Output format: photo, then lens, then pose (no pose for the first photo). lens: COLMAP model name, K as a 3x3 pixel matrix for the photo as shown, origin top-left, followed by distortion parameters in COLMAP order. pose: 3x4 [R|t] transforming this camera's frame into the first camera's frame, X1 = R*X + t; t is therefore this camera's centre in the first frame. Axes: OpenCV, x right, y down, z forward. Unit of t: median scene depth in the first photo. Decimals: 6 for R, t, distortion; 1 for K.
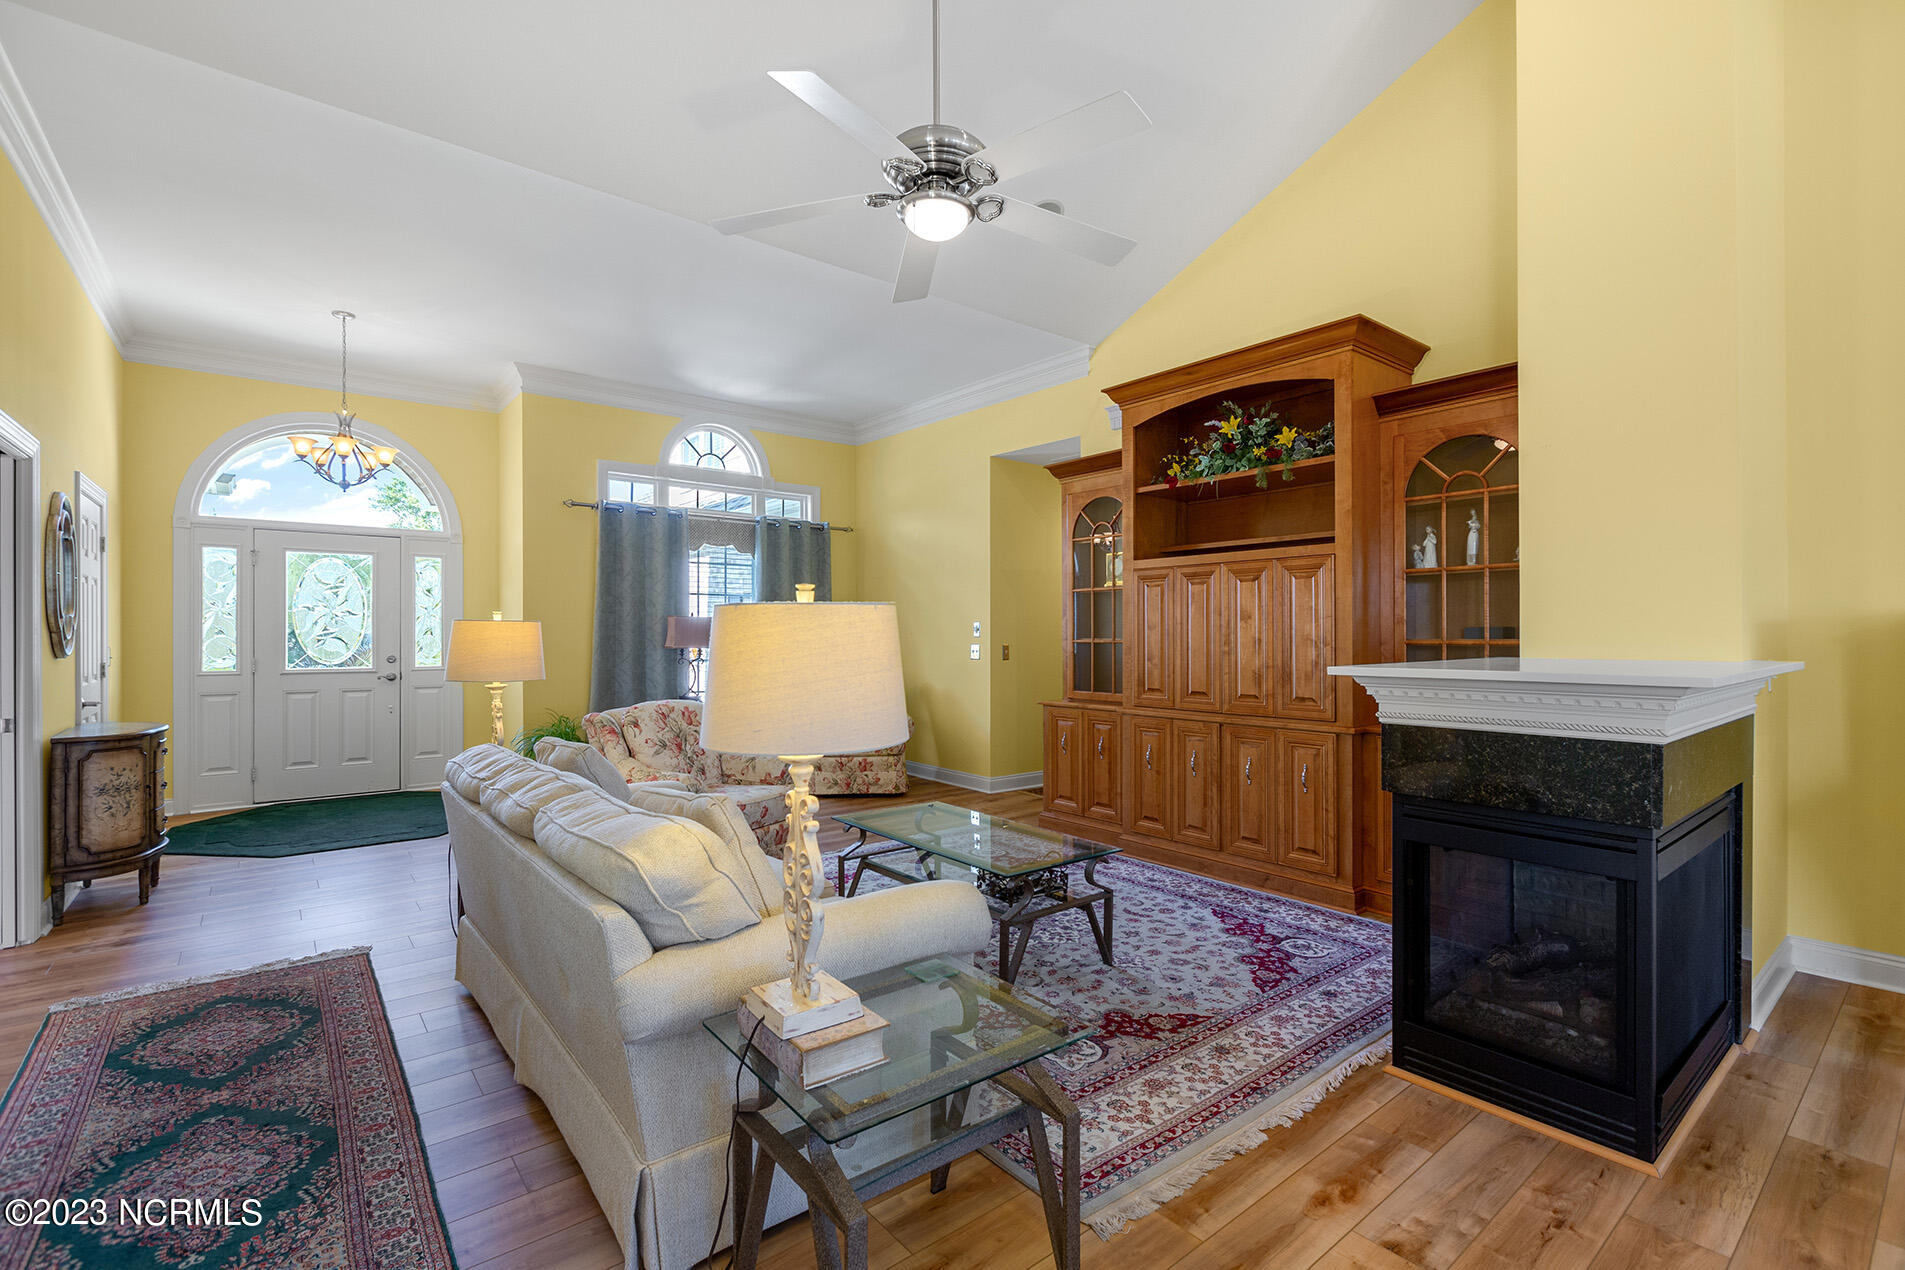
lens RADIAL K [[850.5, 0, 954.4], [0, 850.5, 638.7], [0, 0, 1]] dist [-0.003335, 0.002041]
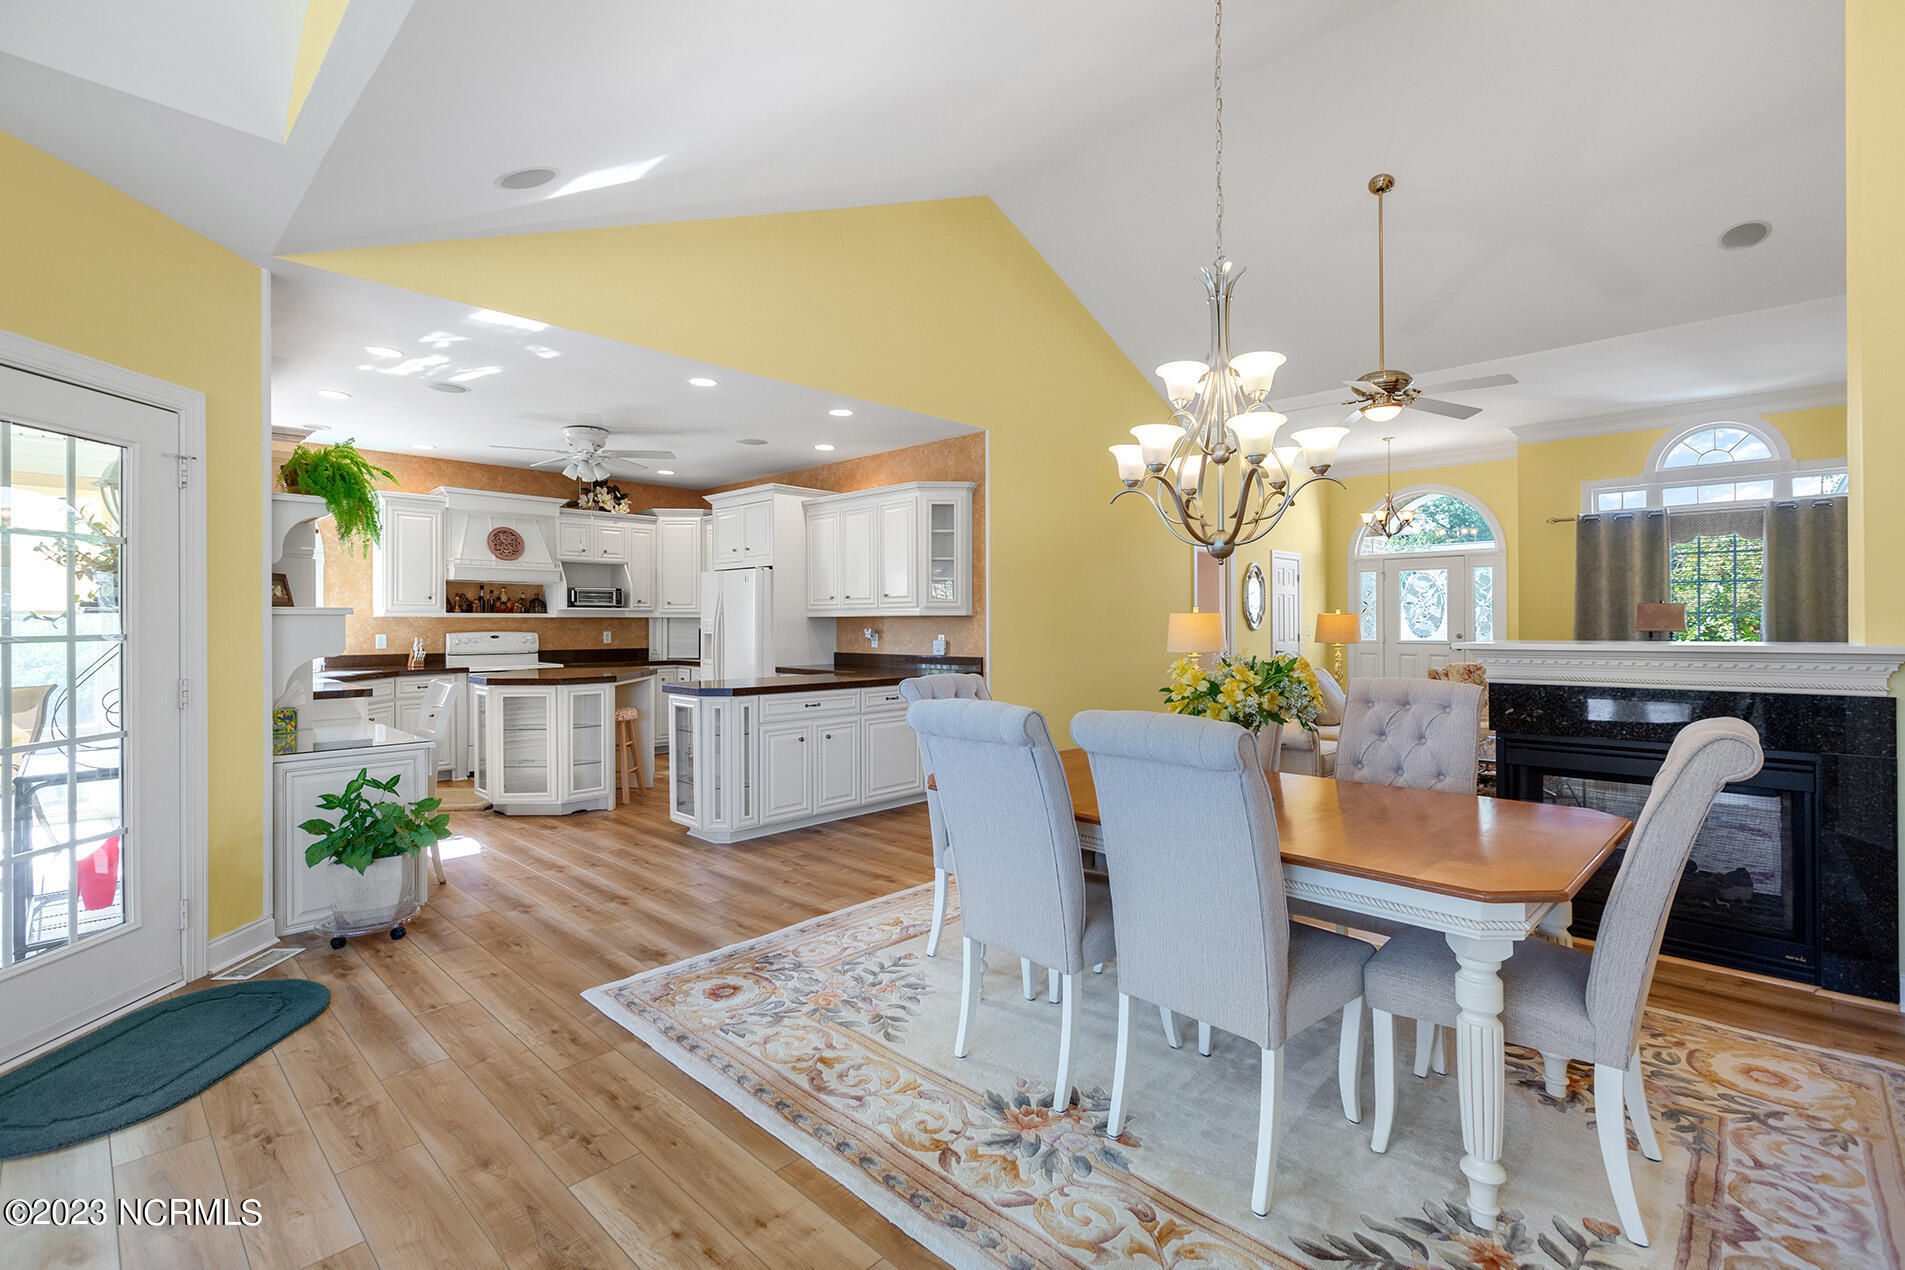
lens RADIAL K [[850.5, 0, 946.7], [0, 850.5, 619.5], [0, 0, 1]] dist [-0.003335, 0.002041]
pose [[0.127775, -0.002886, -0.991799, 1.178967], [-0.000160, 0.999996, -0.002930, -0.001002], [0.991803, 0.000533, 0.127774, -0.173730]]
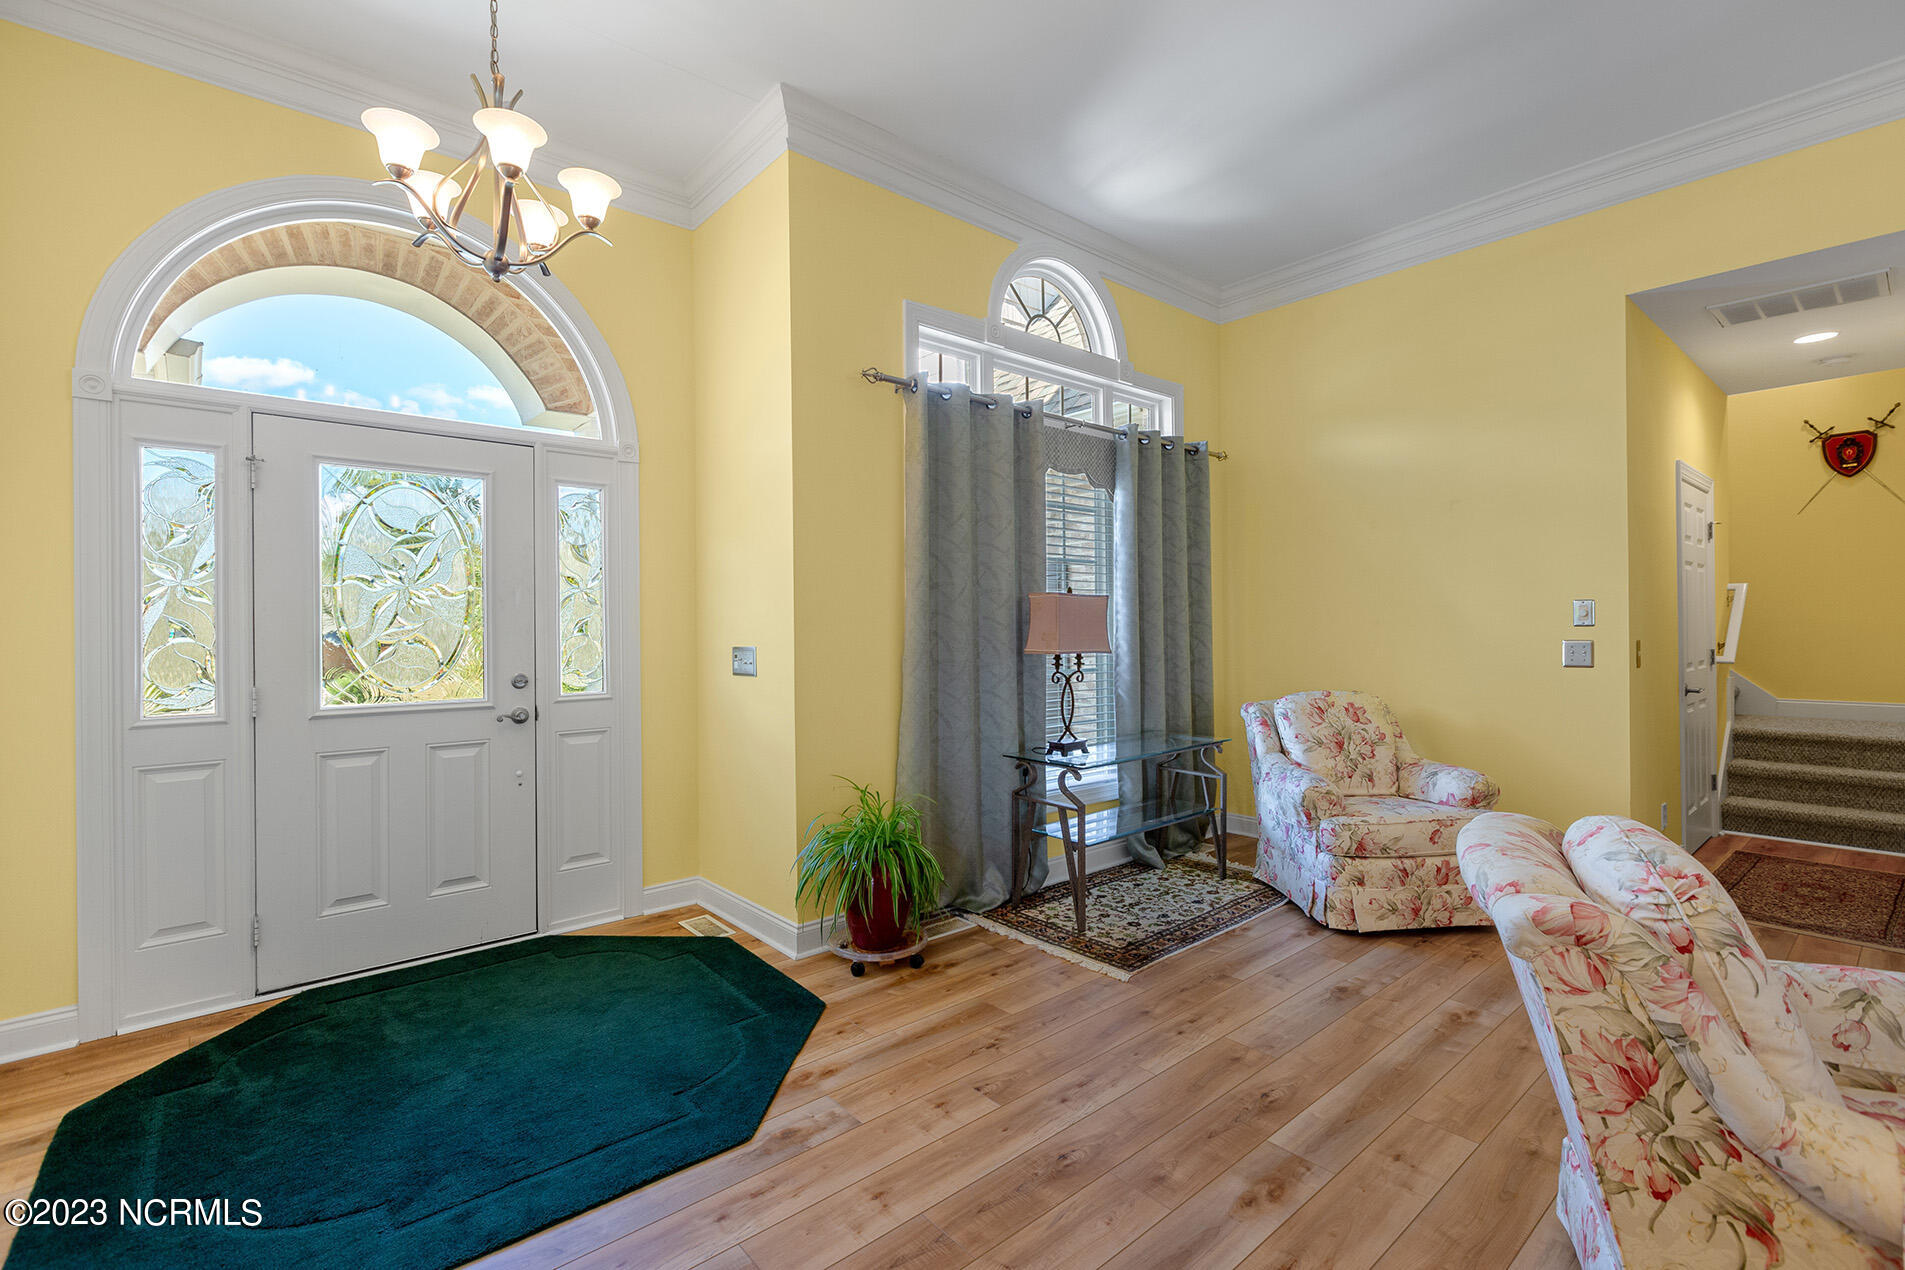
lens RADIAL K [[850.5, 0, 943.4], [0, 850.5, 629.3], [0, 0, 1]] dist [-0.003335, 0.002041]
pose [[0.999427, -0.009773, 0.032396, -0.680114], [0.009806, 0.999952, -0.000856, -0.006800], [-0.032386, 0.001174, 0.999475, 0.768496]]
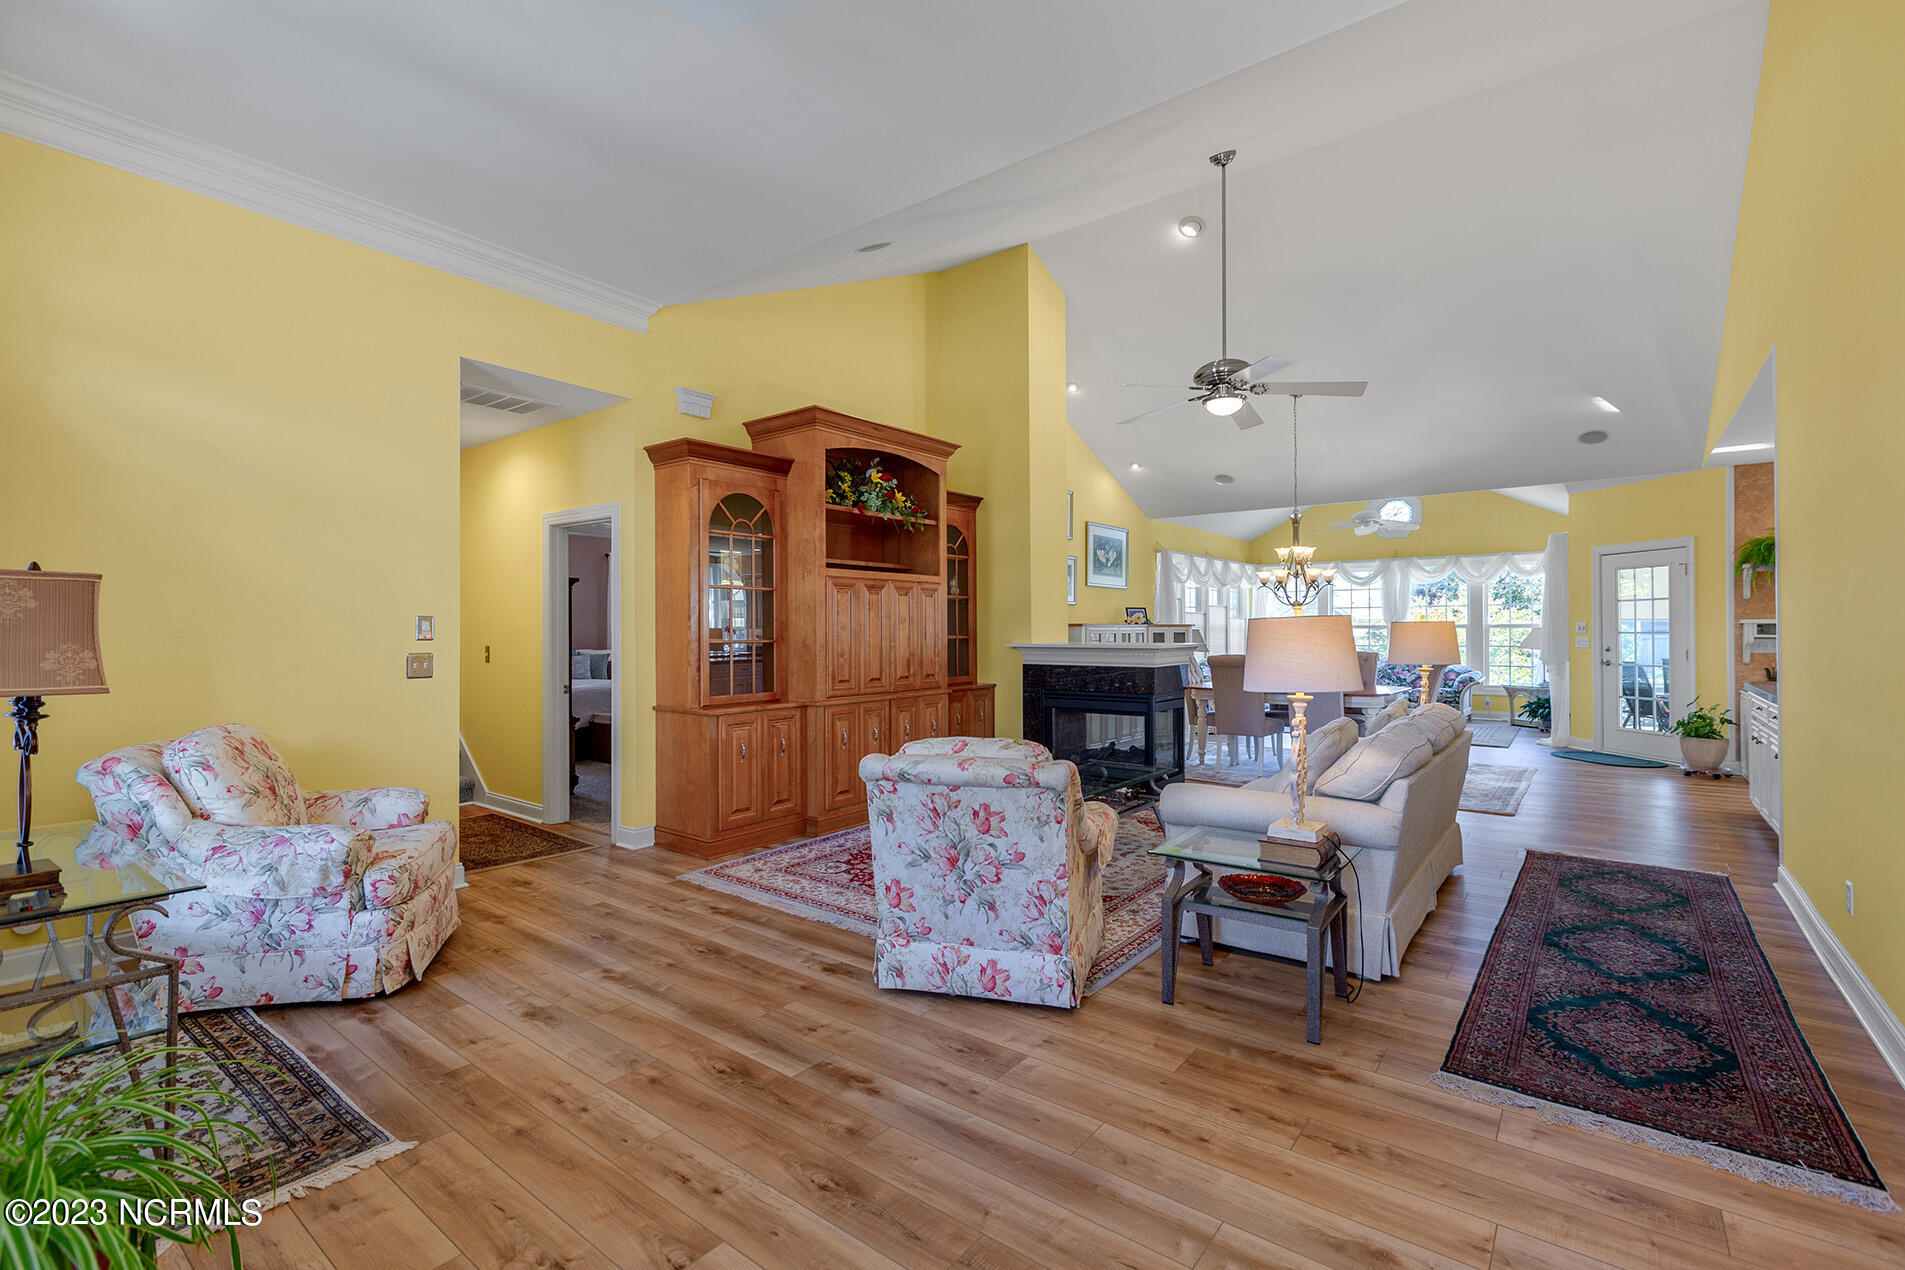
lens RADIAL K [[850.5, 0, 944.6], [0, 850.5, 623.8], [0, 0, 1]] dist [-0.003335, 0.002041]
pose [[-0.227082, 0.010164, 0.973823, -1.071845], [0.009760, 0.999919, -0.008160, -0.008794], [-0.973827, 0.007652, -0.227162, 1.293700]]
